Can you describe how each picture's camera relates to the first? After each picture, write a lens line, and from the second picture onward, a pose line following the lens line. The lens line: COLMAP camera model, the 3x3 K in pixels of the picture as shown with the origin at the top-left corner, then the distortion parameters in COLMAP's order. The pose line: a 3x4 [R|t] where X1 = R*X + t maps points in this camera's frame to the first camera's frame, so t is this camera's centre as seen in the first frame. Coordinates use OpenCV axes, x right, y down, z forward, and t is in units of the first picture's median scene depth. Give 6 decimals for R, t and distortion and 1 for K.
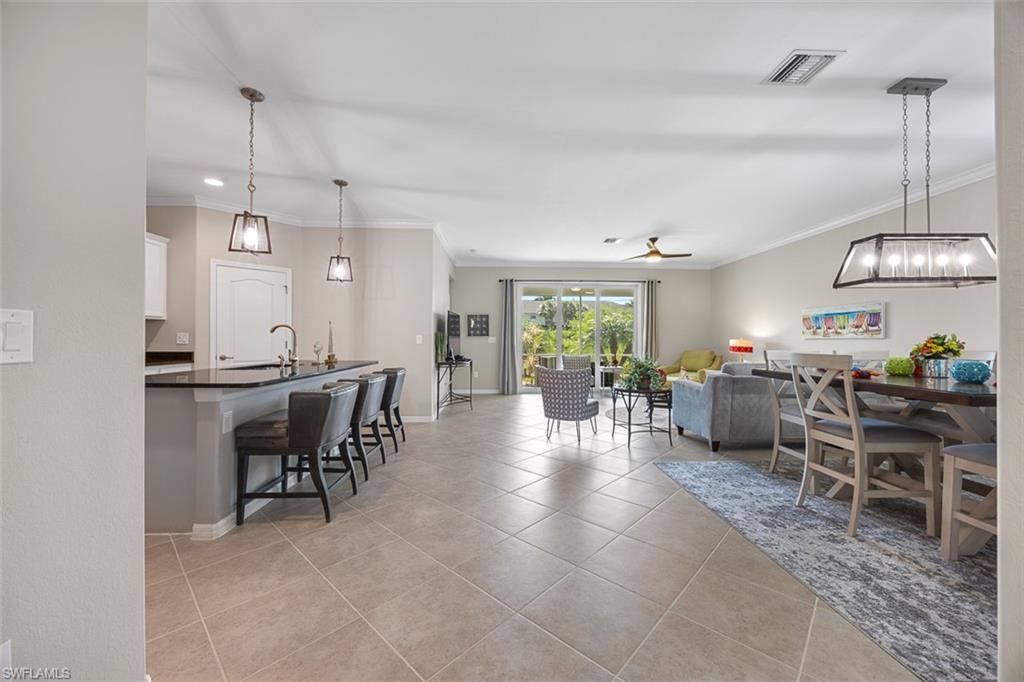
lens RADIAL K [[410.6, 0, 512.0], [0, 410.6, 341.0], [0, 0, 1]] dist [0.000227, 0.000007]
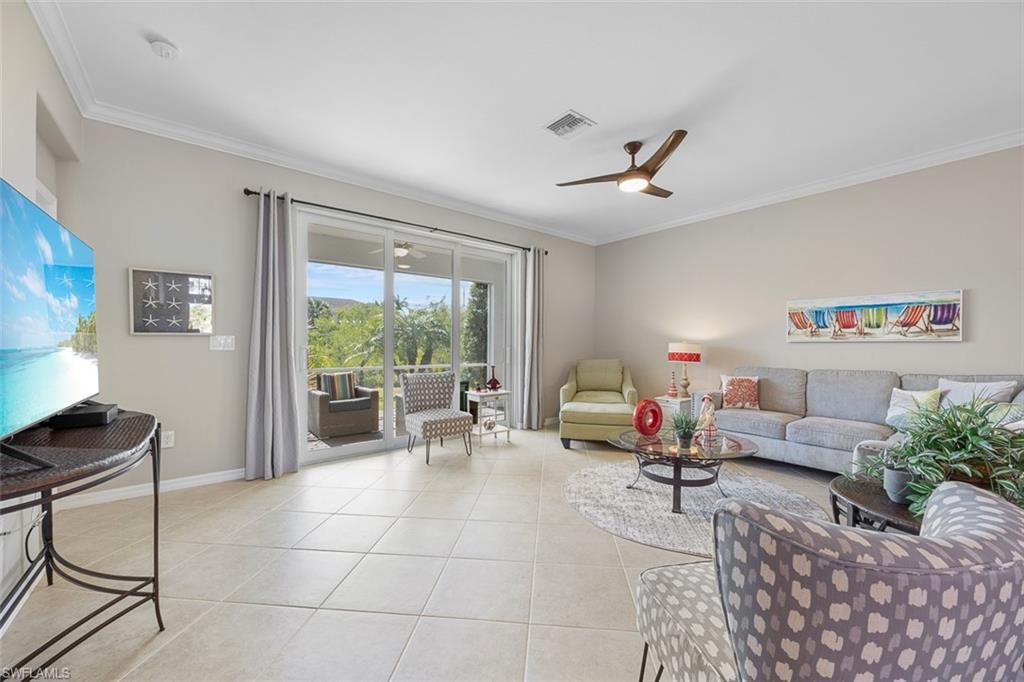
lens RADIAL K [[396.4, 0, 512.0], [0, 396.4, 341.0], [0, 0, 1]] dist [-0.002561, -0.000268]
pose [[0.794405, 0.004437, 0.607373, -0.074828], [0.000540, 0.999968, -0.008012, -0.001684], [-0.607389, 0.006693, 0.794377, 0.700611]]
